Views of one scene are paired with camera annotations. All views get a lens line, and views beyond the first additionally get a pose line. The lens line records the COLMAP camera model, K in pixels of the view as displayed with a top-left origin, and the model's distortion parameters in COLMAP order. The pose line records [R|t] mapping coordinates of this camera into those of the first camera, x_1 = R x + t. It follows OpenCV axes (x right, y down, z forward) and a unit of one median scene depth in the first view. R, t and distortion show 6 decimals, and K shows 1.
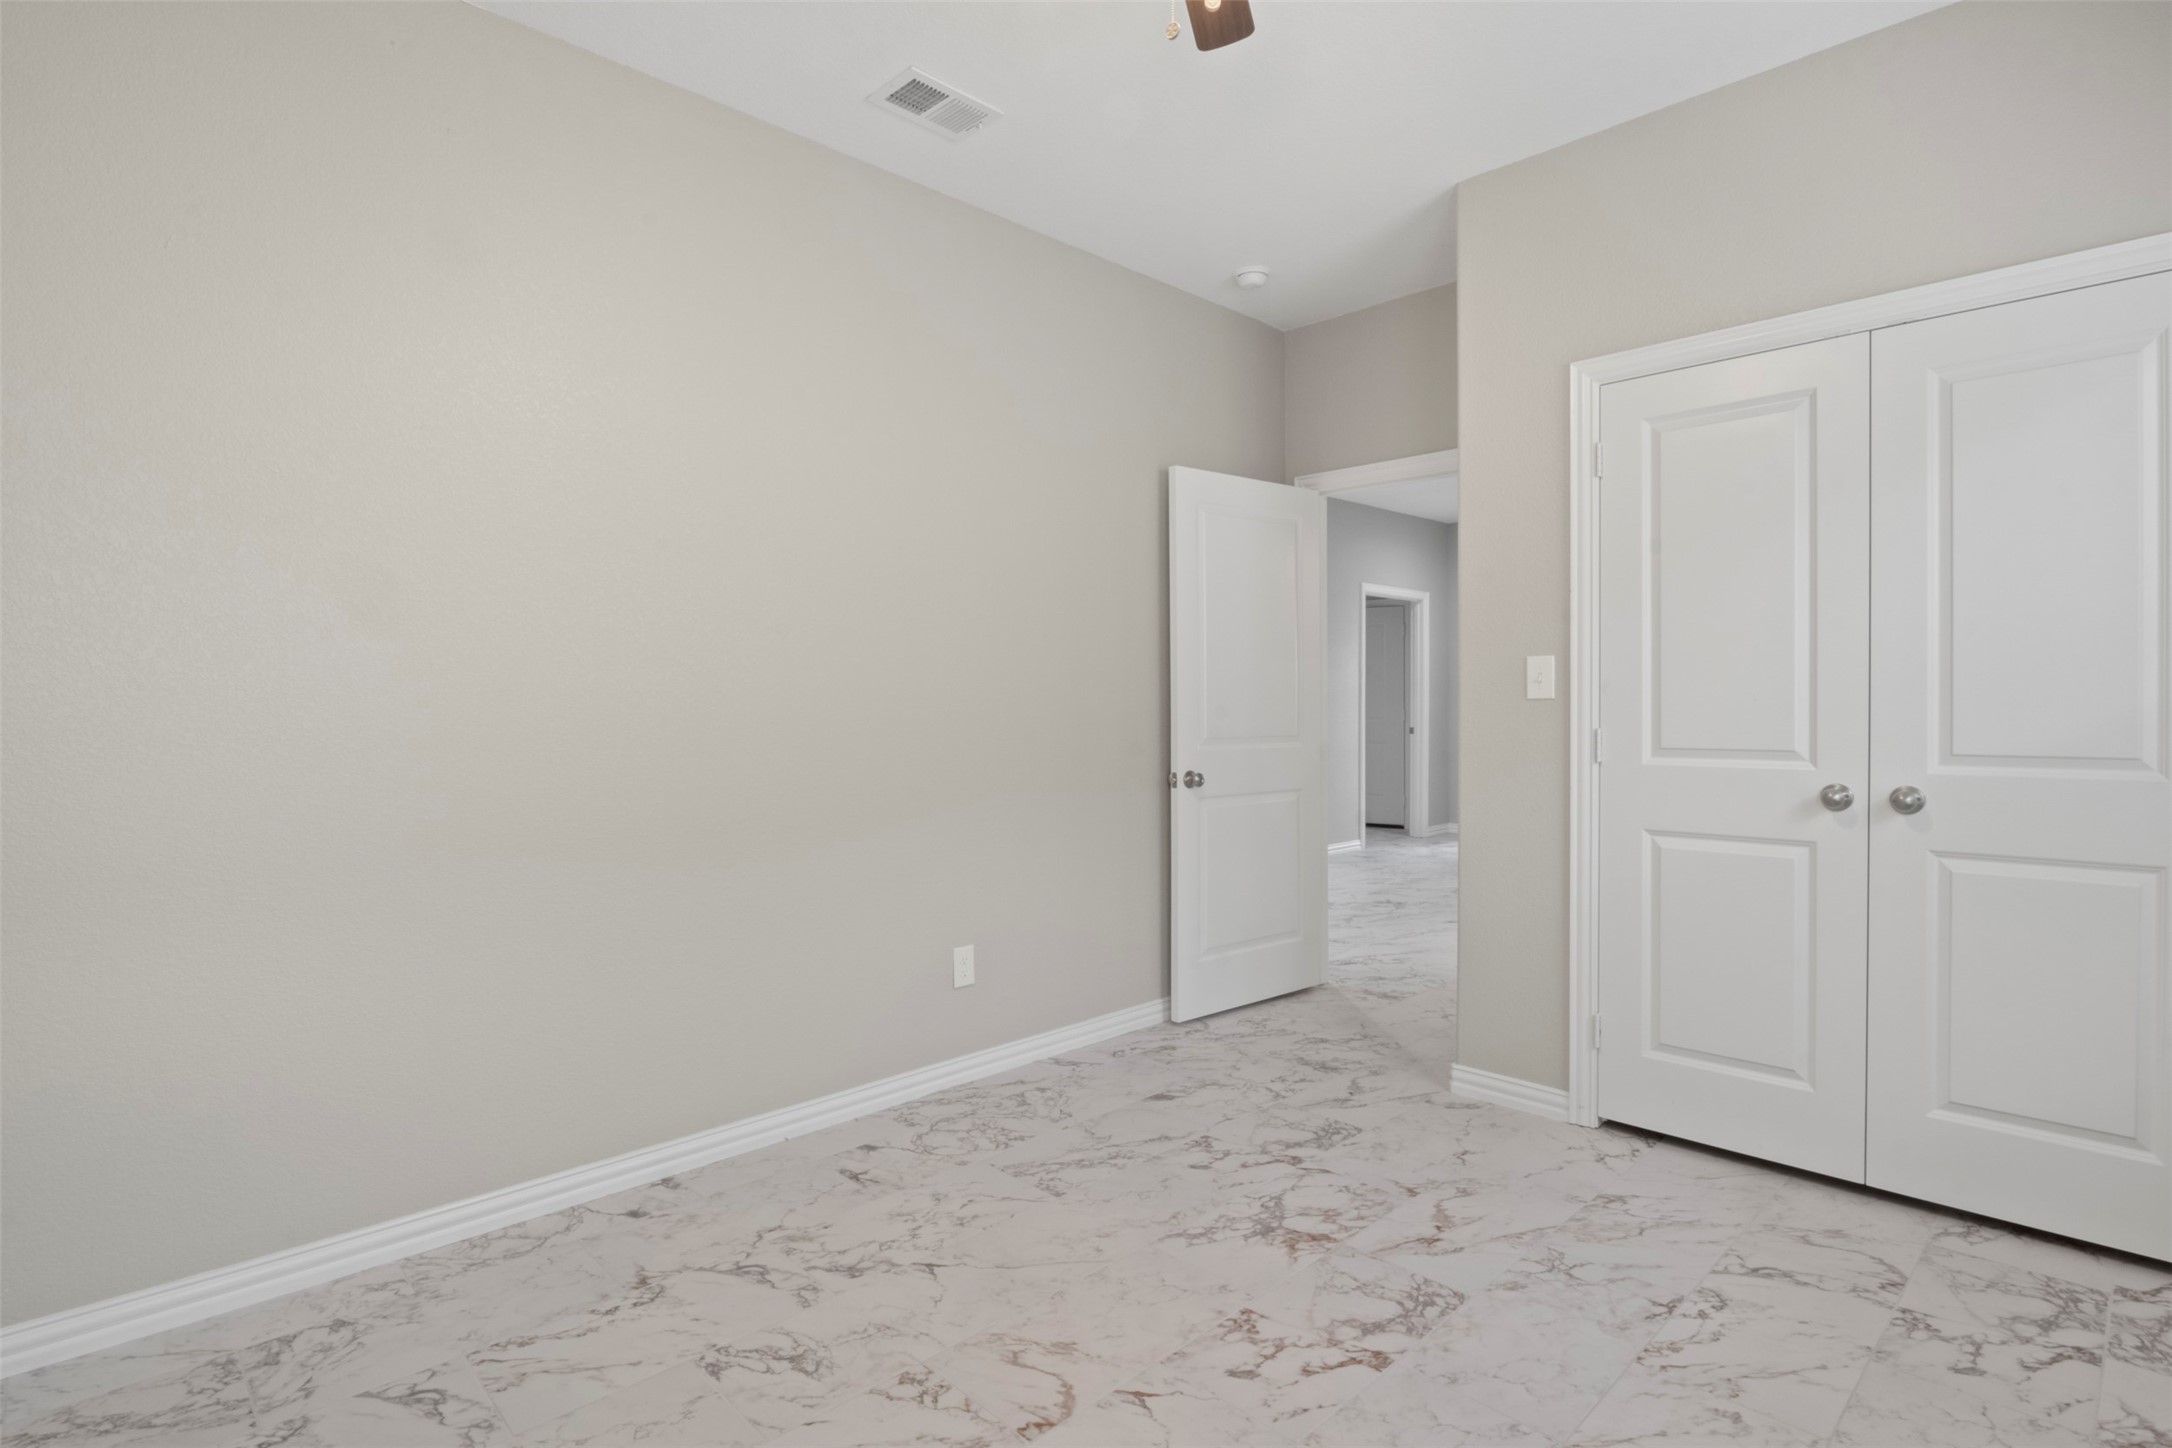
lens RADIAL K [[1046.6, 0, 1086.0], [0, 1046.6, 724.0], [0, 0, 1]] dist [-0.024638, 0.000011]
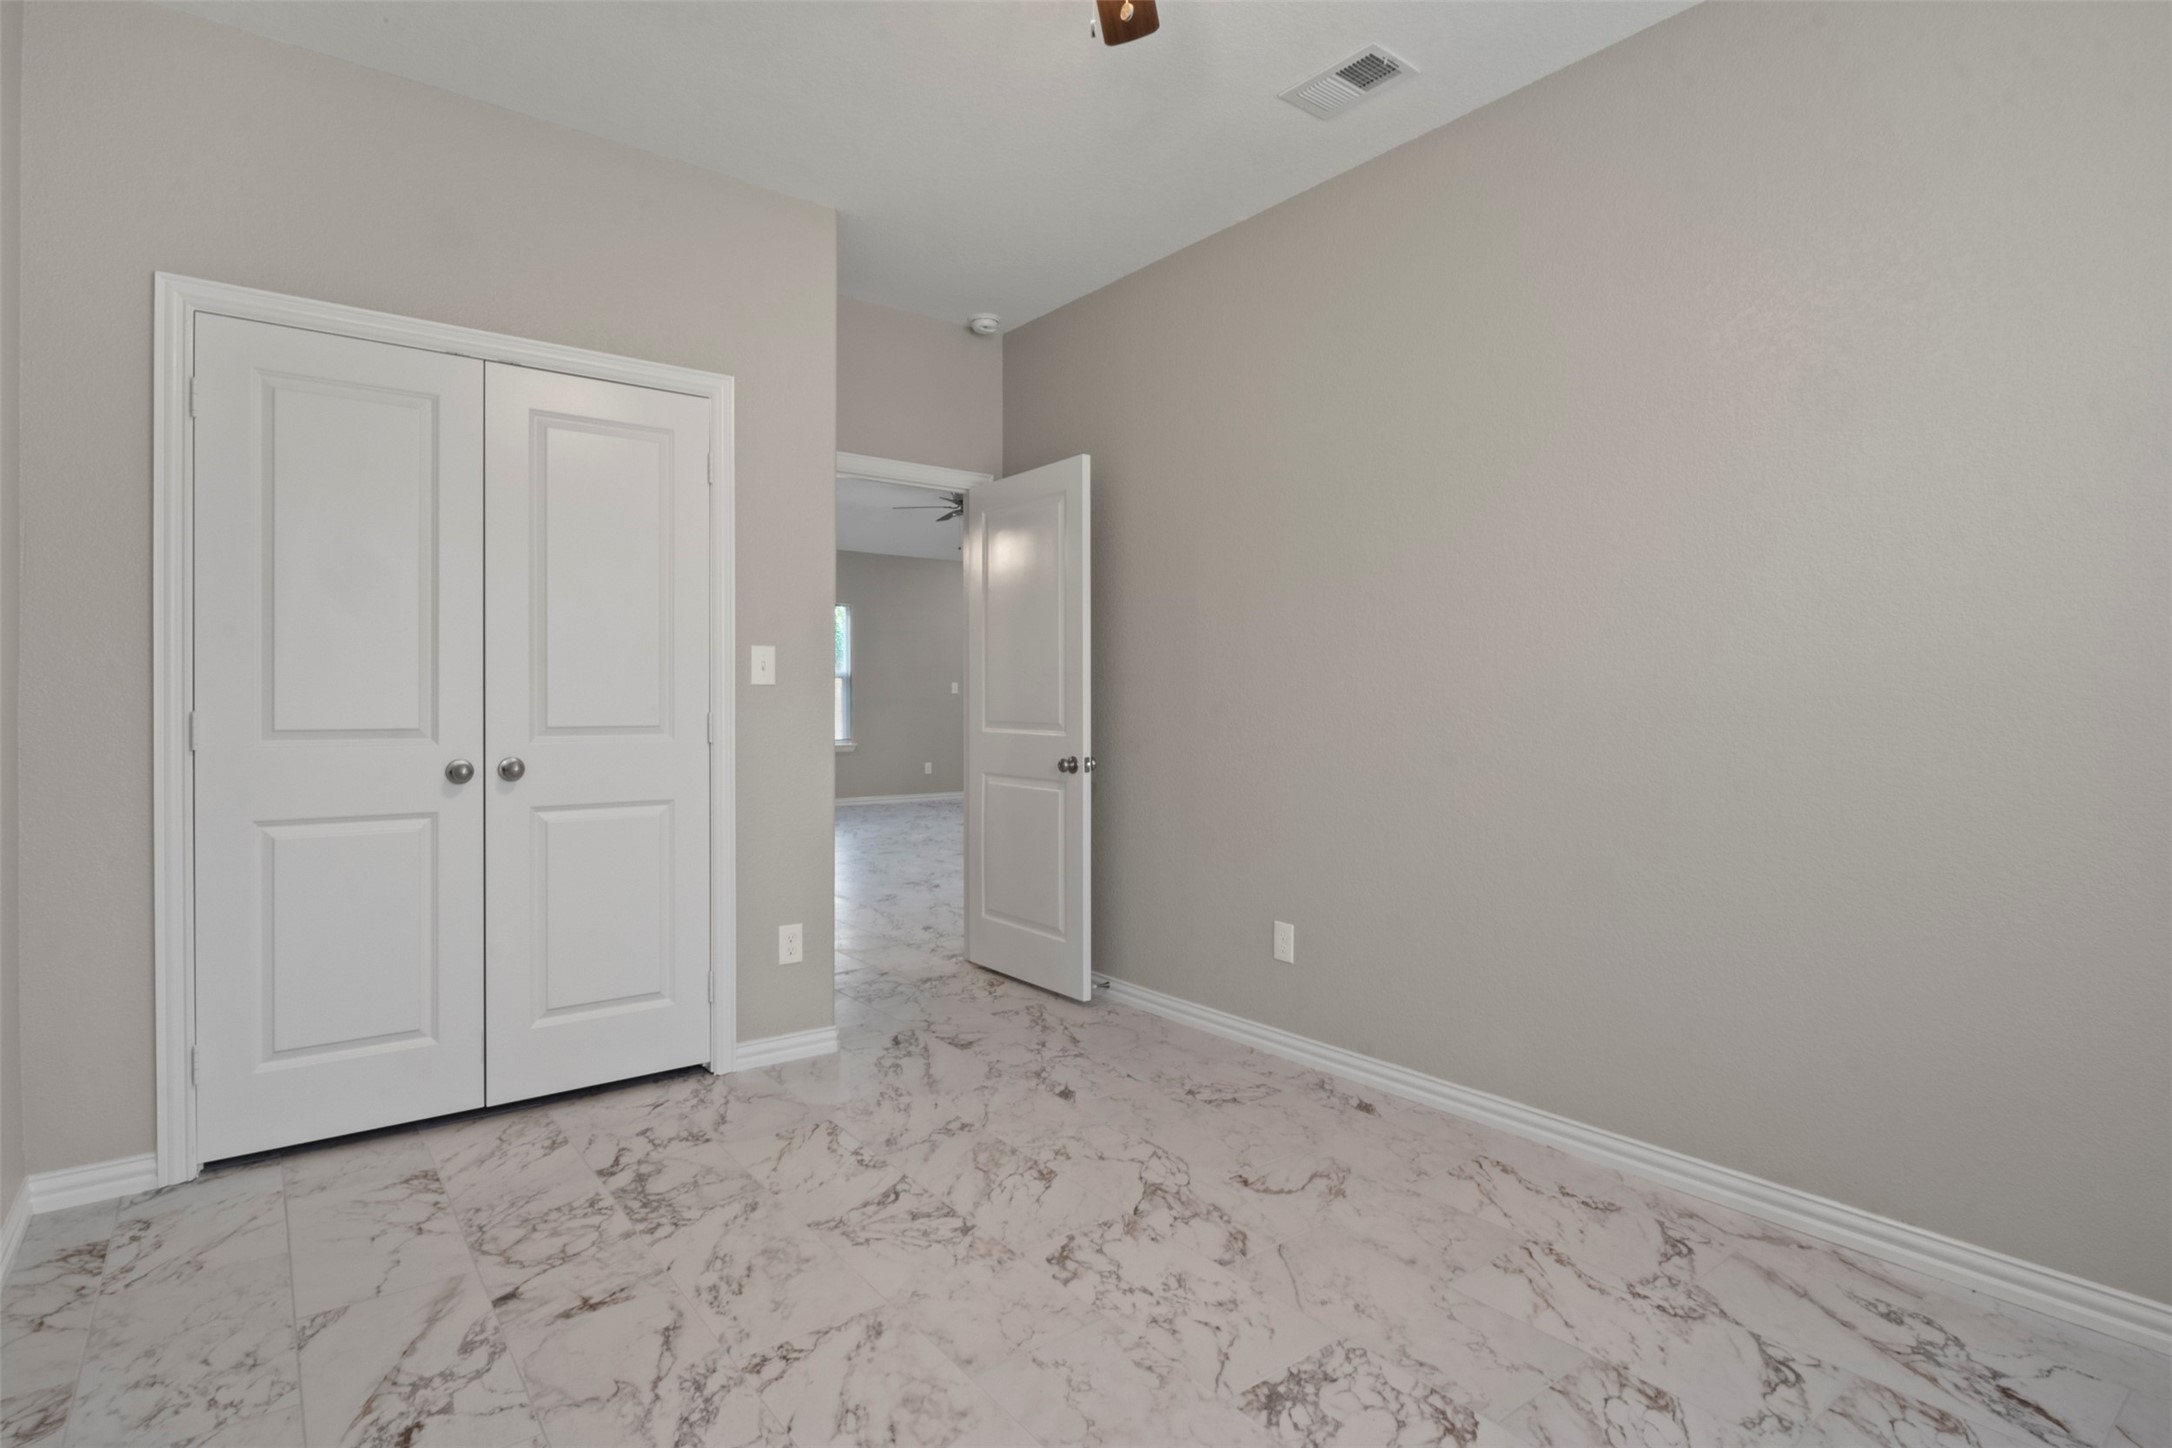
lens RADIAL K [[1093.5, 0, 1082.1], [0, 1093.5, 692.4], [0, 0, 1]] dist [-0.006170, 0.000410]
pose [[0.114560, 0.000012, 0.993416, -0.356647], [0.005149, 0.999987, -0.000606, -0.007656], [-0.993403, 0.005185, 0.114558, 0.193263]]
